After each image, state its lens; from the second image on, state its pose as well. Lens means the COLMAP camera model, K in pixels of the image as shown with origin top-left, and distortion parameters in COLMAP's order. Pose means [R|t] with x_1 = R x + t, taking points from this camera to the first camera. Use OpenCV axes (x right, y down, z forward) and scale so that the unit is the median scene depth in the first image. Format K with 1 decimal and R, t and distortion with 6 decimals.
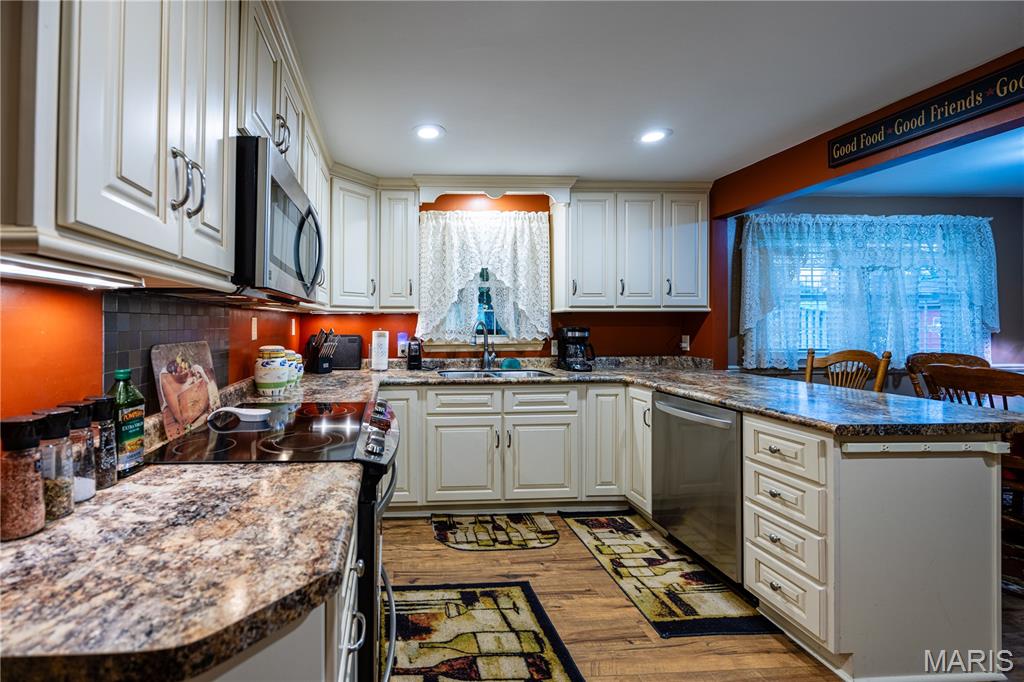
lens RADIAL K [[400.4, 0, 429.4], [0, 400.4, 322.6], [0, 0, 1]] dist [-0.006434, 0.000671]
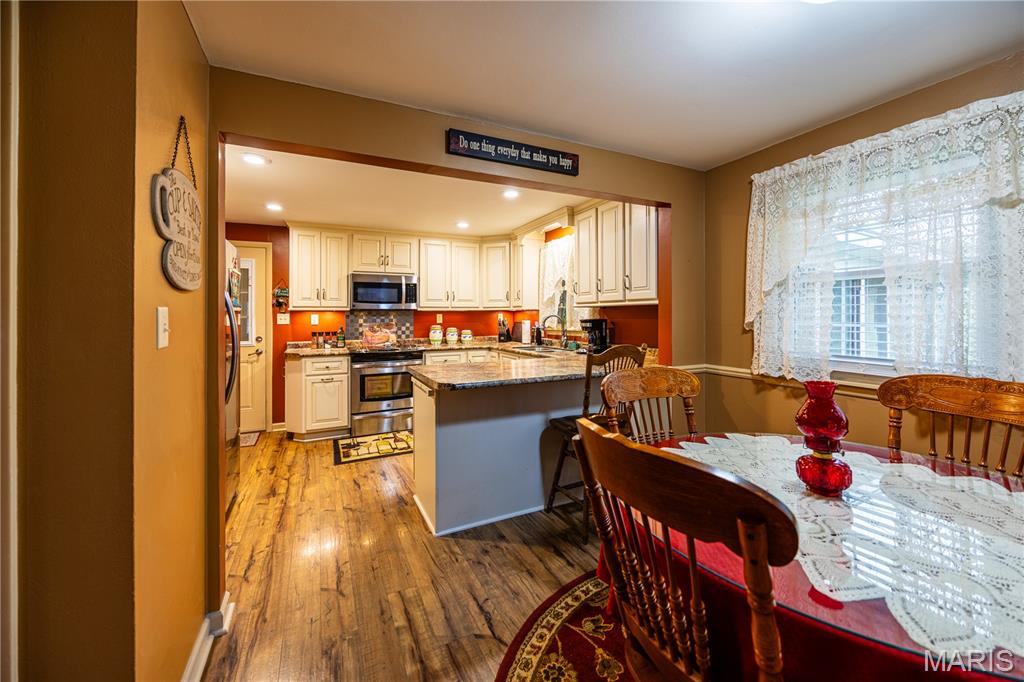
lens RADIAL K [[430.6, 0, 519.1], [0, 430.6, 318.8], [0, 0, 1]] dist [-0.009458, 0.000827]
pose [[0.394955, 0.008865, -0.918658, 1.755363], [0.009492, 0.999861, 0.013729, -0.011341], [0.918651, -0.014142, 0.394816, 0.317597]]
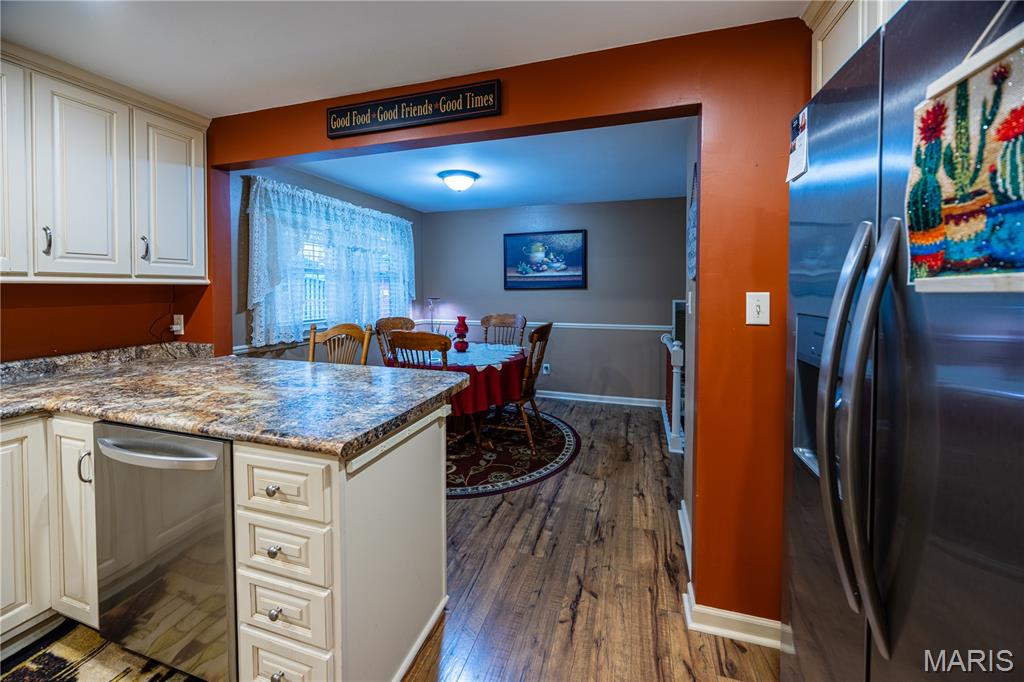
lens RADIAL K [[396.6, 0, 513.7], [0, 396.6, 295.1], [0, 0, 1]] dist [-0.006168, 0.000735]
pose [[0.331488, -0.013922, 0.943357, 0.189139], [0.002073, 0.999899, 0.014028, -0.018137], [-0.943457, -0.002694, 0.331484, 0.197185]]
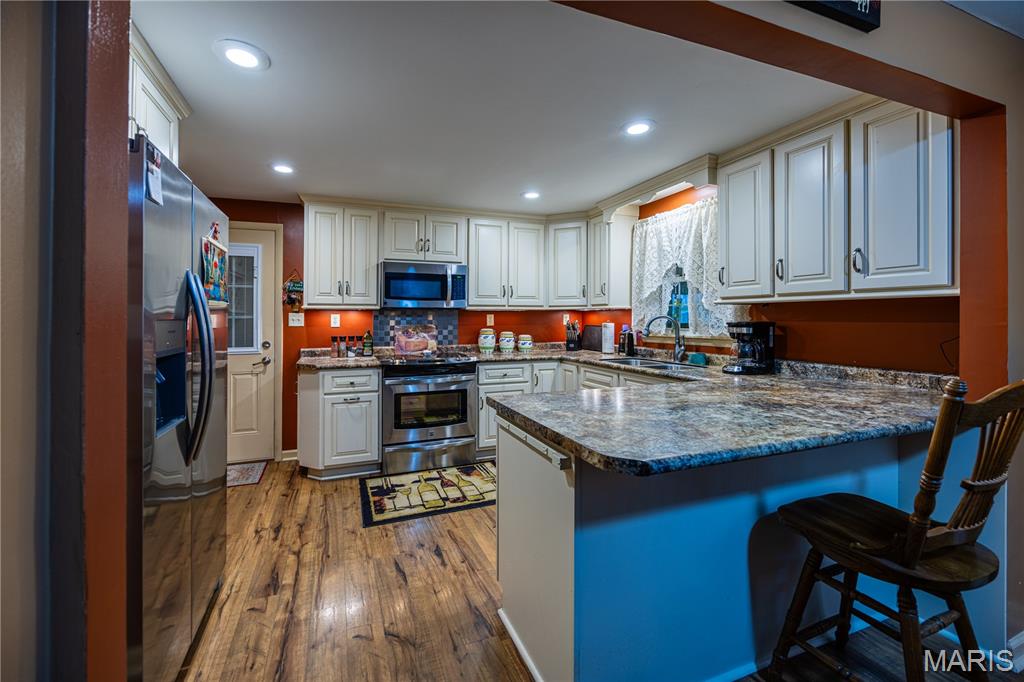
lens RADIAL K [[396.6, 0, 506.2], [0, 396.6, 319.9], [0, 0, 1]] dist [-0.006168, 0.000735]
pose [[0.368917, 0.008369, -0.929425, 1.111613], [0.005450, 0.999923, 0.011167, -0.004523], [0.929446, -0.009184, 0.368843, 0.278458]]
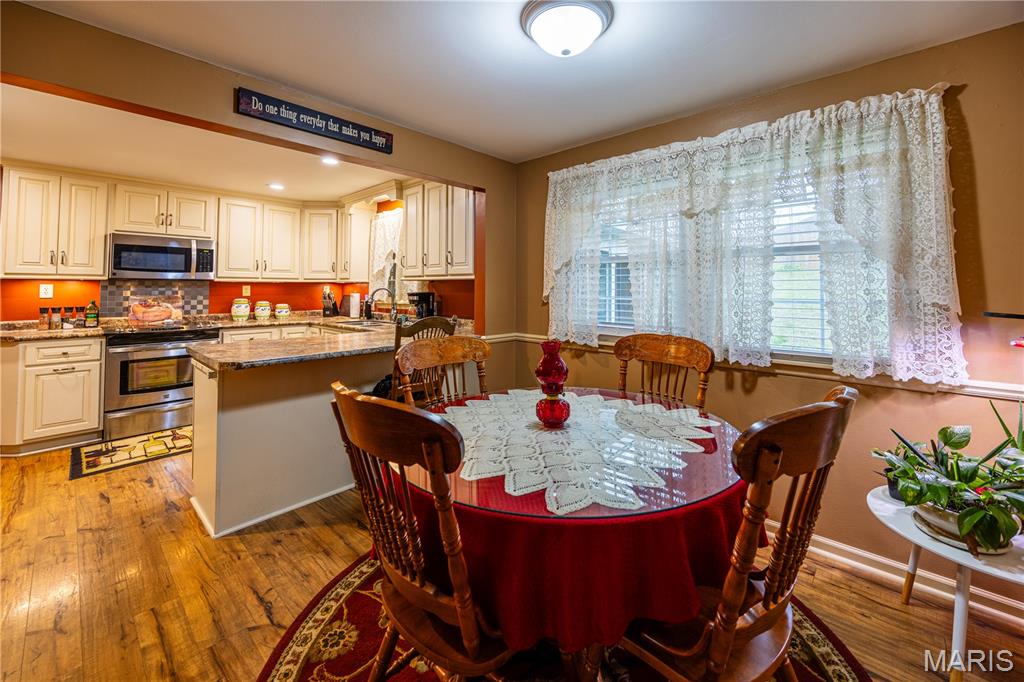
lens RADIAL K [[437.2, 0, 568.3], [0, 437.2, 279.8], [0, 0, 1]] dist [-0.008698, 0.000681]
pose [[0.734395, -0.006793, -0.678688, 1.920430], [-0.002282, 0.999920, -0.012477, -0.014021], [0.678719, 0.010712, 0.734320, 0.364181]]
